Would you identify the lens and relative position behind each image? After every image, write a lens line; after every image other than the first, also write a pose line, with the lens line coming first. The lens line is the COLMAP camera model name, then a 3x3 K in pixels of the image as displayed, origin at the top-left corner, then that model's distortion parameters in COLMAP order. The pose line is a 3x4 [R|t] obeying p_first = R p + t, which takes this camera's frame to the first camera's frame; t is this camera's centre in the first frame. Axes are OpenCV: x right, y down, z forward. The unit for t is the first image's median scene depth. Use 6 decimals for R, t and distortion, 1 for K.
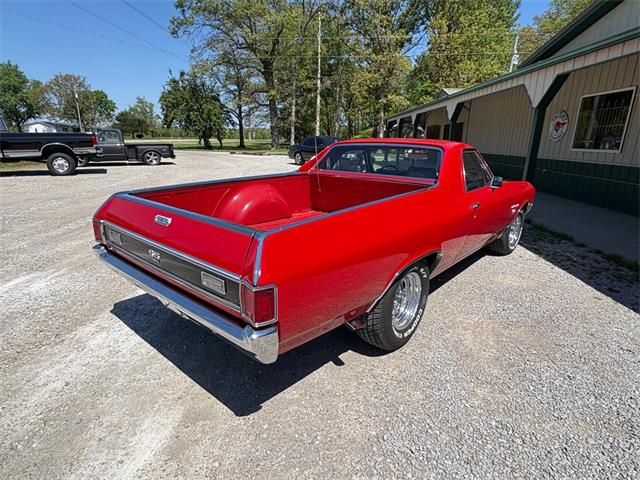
lens RADIAL K [[355.6, 0, 319.2], [0, 355.6, 240.6], [0, 0, 1]] dist [0.000308, 0.000008]
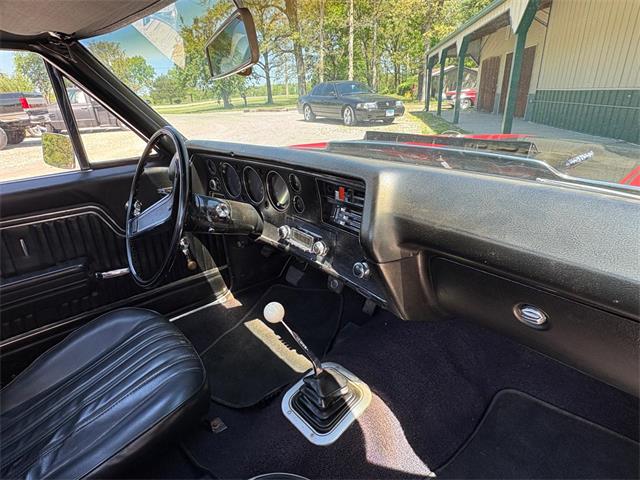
lens RADIAL K [[355.6, 0, 319.2], [0, 355.6, 240.6], [0, 0, 1]] dist [0.000308, 0.000008]
pose [[0.990146, -0.005007, -0.139951, 0.038991], [0.021004, 0.993366, 0.113063, -0.020153], [0.138456, -0.114889, 0.983682, 0.101375]]
